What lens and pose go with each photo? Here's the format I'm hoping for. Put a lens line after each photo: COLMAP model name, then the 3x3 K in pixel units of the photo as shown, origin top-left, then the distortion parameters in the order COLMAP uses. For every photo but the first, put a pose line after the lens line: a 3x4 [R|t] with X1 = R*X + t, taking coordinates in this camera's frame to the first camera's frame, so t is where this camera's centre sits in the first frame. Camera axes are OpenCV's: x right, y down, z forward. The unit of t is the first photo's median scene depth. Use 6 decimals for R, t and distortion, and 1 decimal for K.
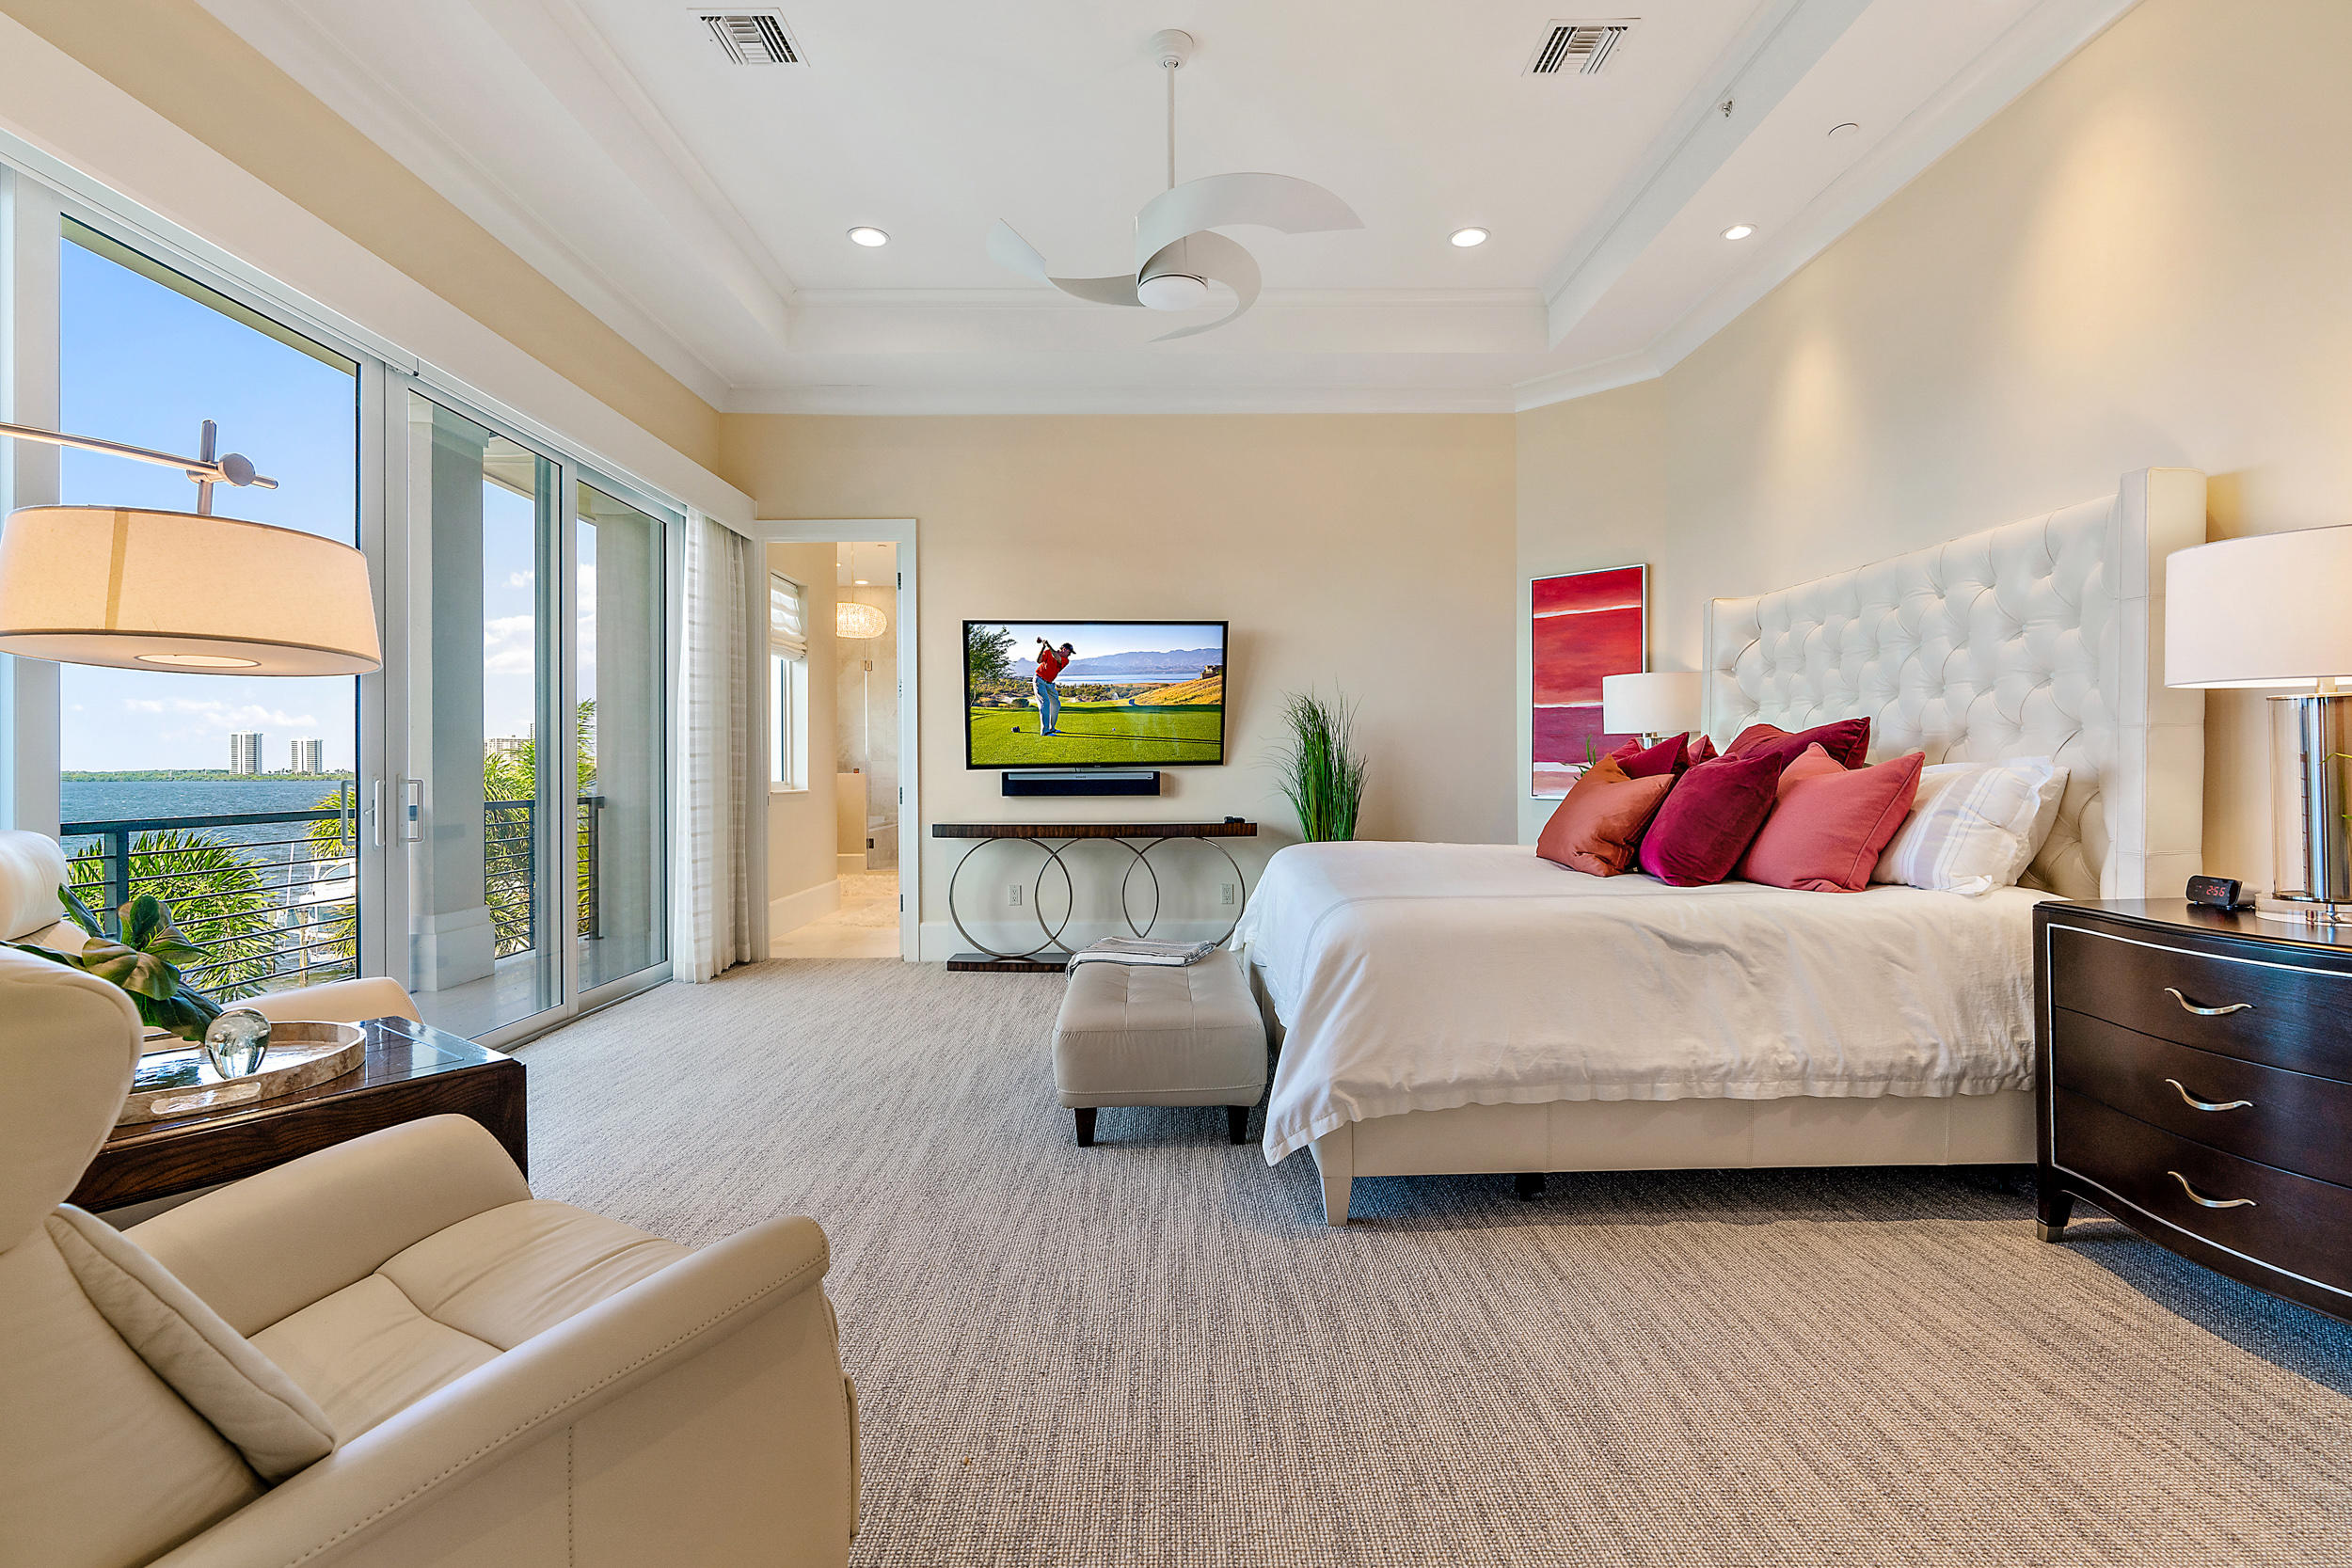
lens RADIAL K [[1067.7, 0, 1192.4], [0, 1067.7, 776.7], [0, 0, 1]] dist [-0.014302, 0.004911]
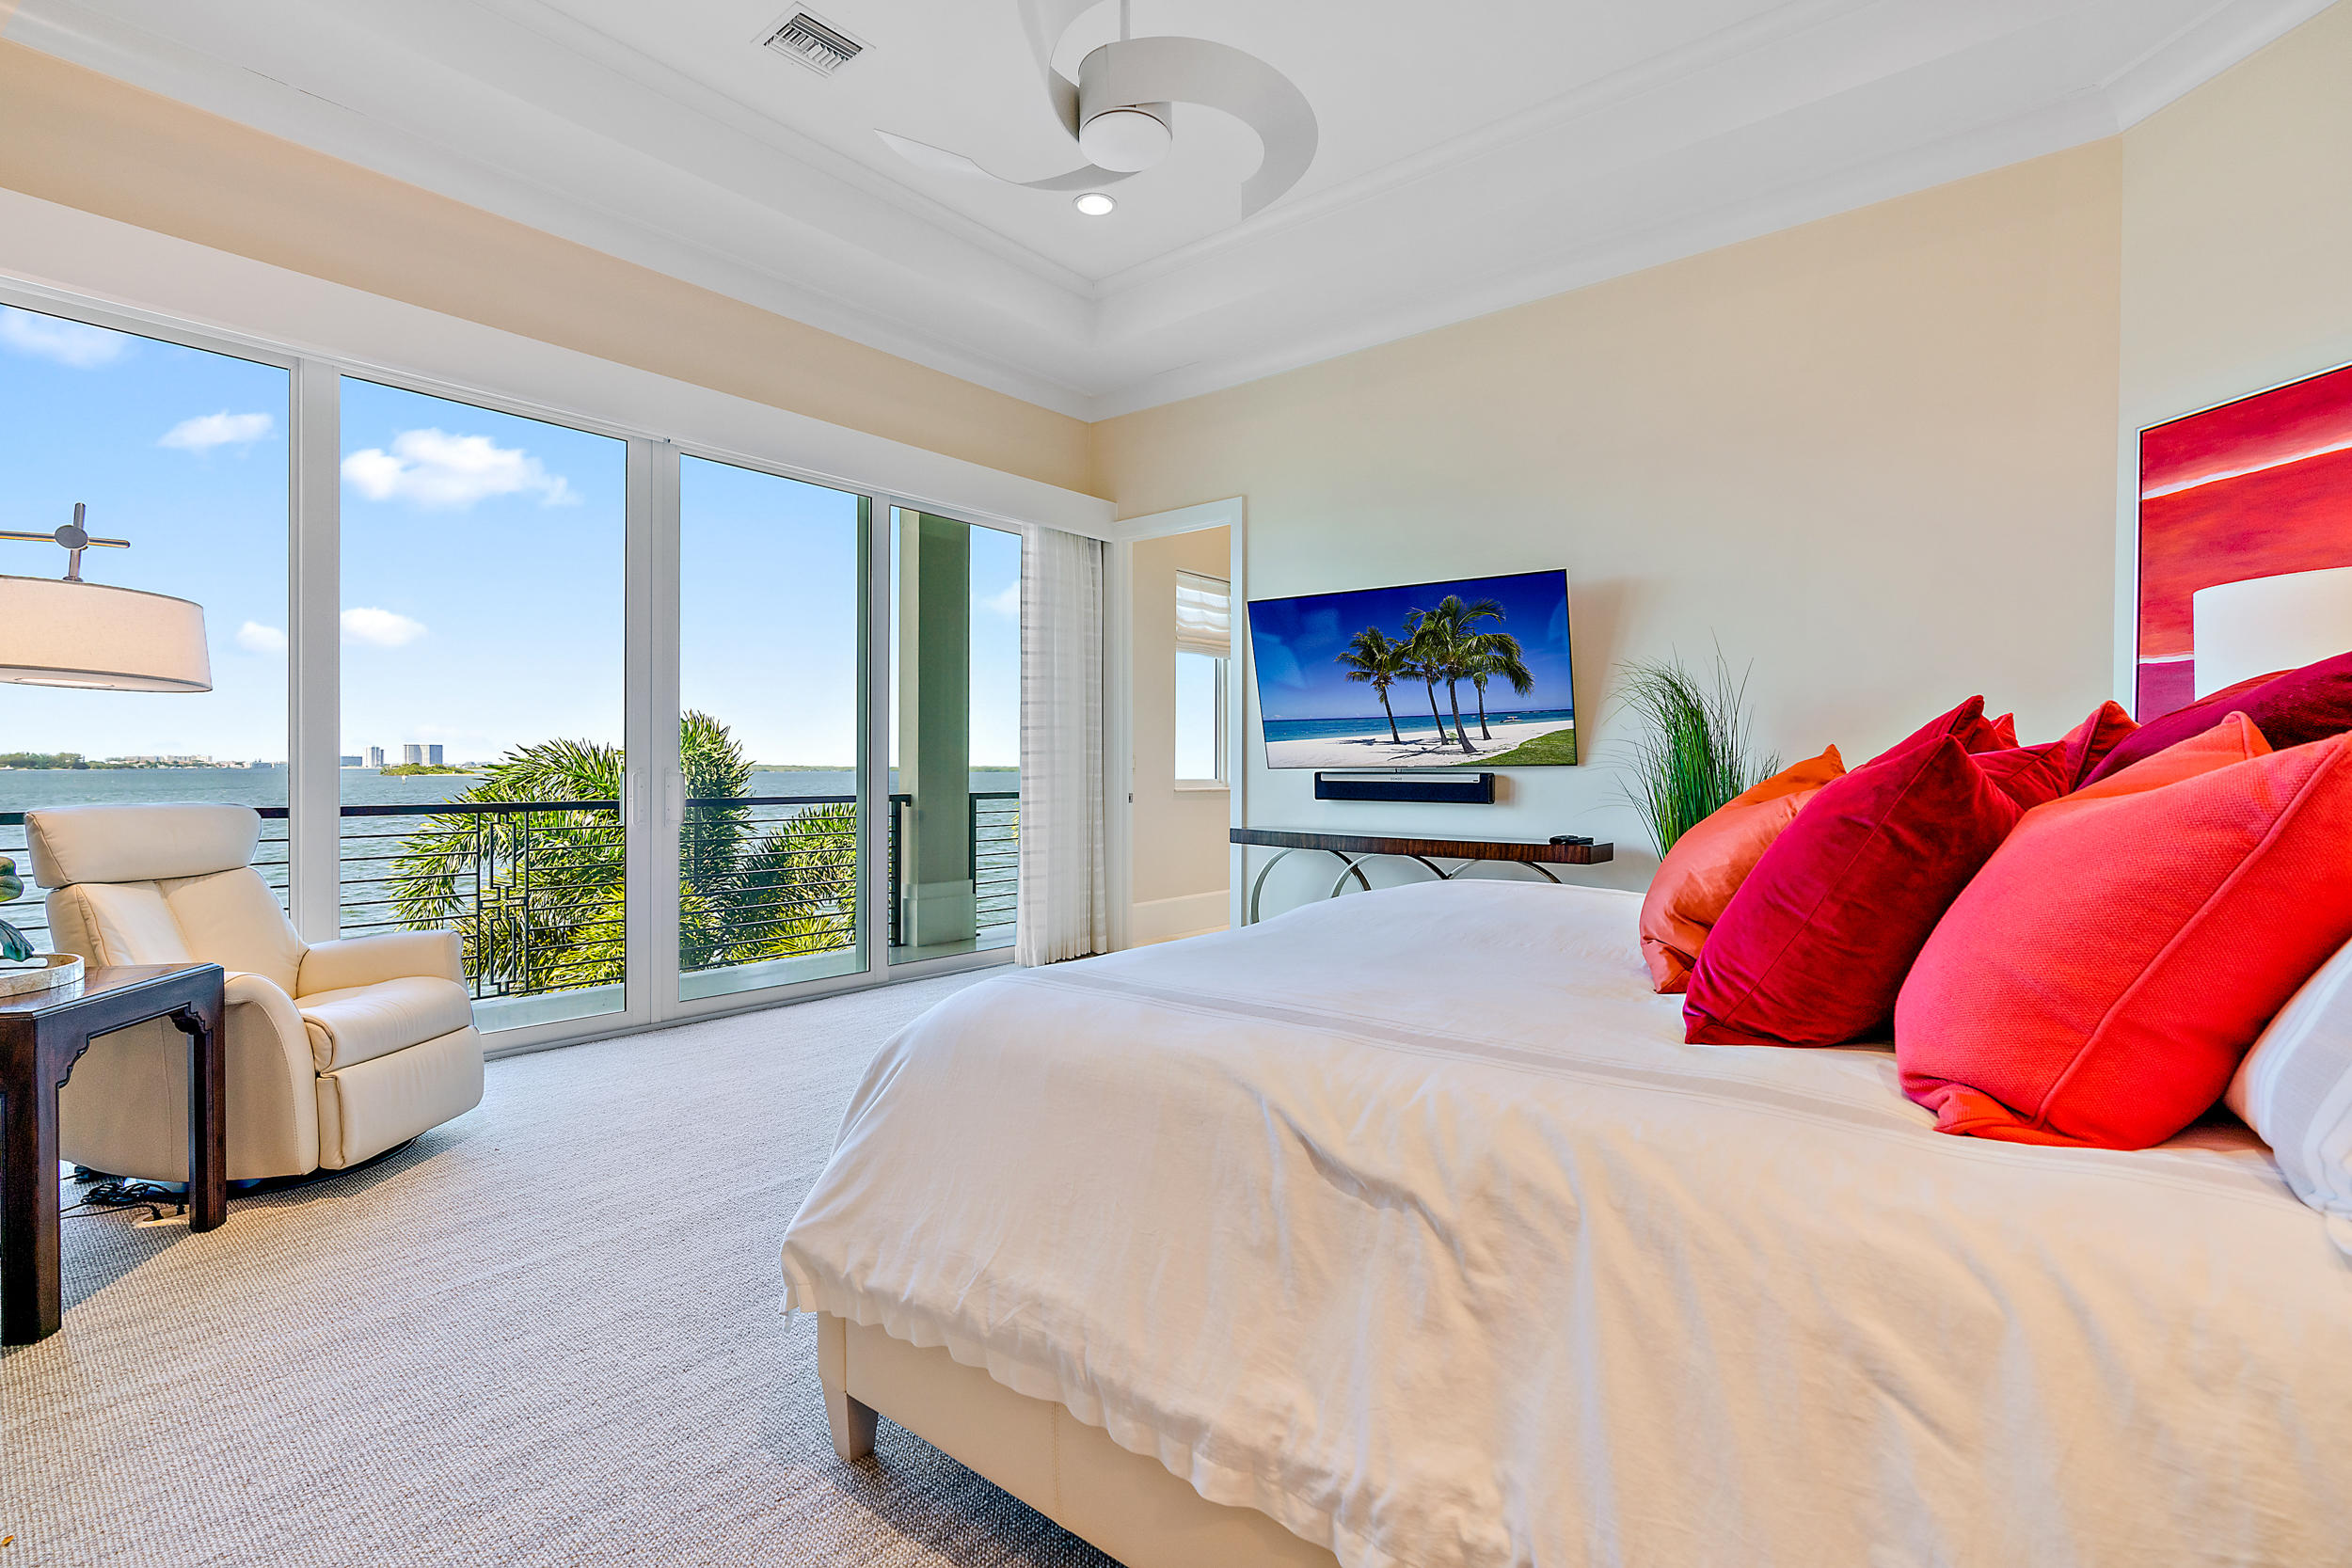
lens RADIAL K [[1067.7, 0, 1172.4], [0, 1067.7, 777.4], [0, 0, 1]] dist [-0.014302, 0.004911]
pose [[0.756311, 0.013281, -0.654078, 0.603594], [-0.010818, 0.999911, 0.007794, -0.009516], [0.654123, 0.001181, 0.756387, 0.528590]]
